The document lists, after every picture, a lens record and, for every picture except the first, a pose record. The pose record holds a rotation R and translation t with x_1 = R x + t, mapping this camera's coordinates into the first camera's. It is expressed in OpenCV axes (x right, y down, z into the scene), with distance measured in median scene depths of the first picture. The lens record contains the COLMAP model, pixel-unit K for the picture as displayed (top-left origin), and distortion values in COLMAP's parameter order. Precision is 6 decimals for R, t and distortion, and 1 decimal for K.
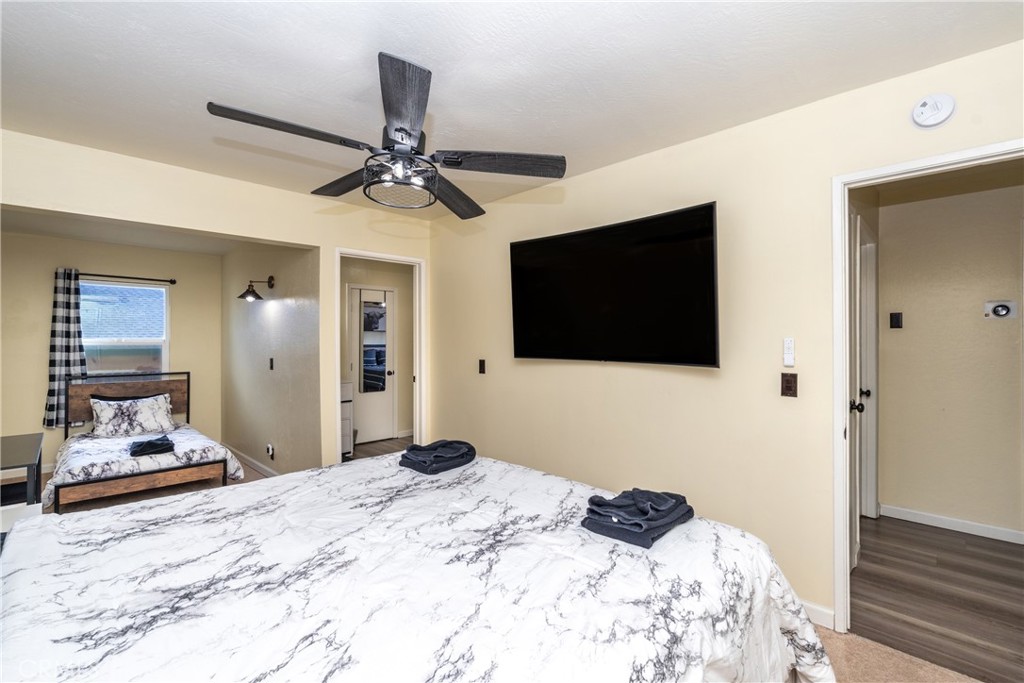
lens RADIAL K [[457.6, 0, 514.9], [0, 457.6, 337.8], [0, 0, 1]] dist [0.000663, -0.001799]
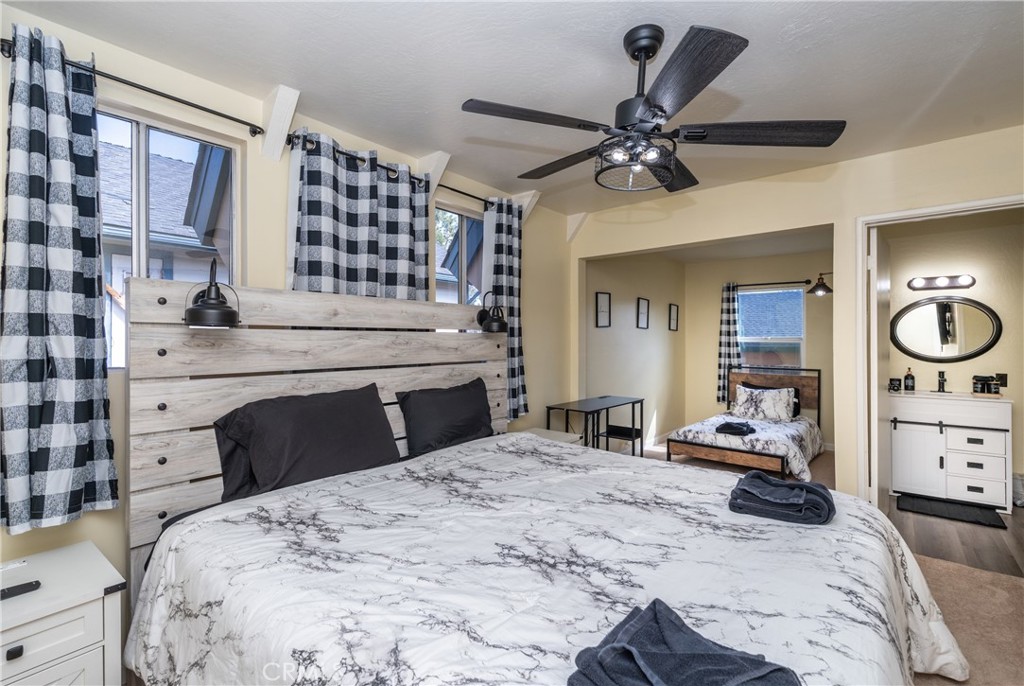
lens RADIAL K [[457.6, 0, 514.7], [0, 457.6, 341.5], [0, 0, 1]] dist [0.000663, -0.001799]
pose [[0.081702, 0.006659, -0.996635, 0.540104], [0.002939, 0.999972, 0.006922, 0.009168], [0.996652, -0.003494, 0.081680, 0.565597]]
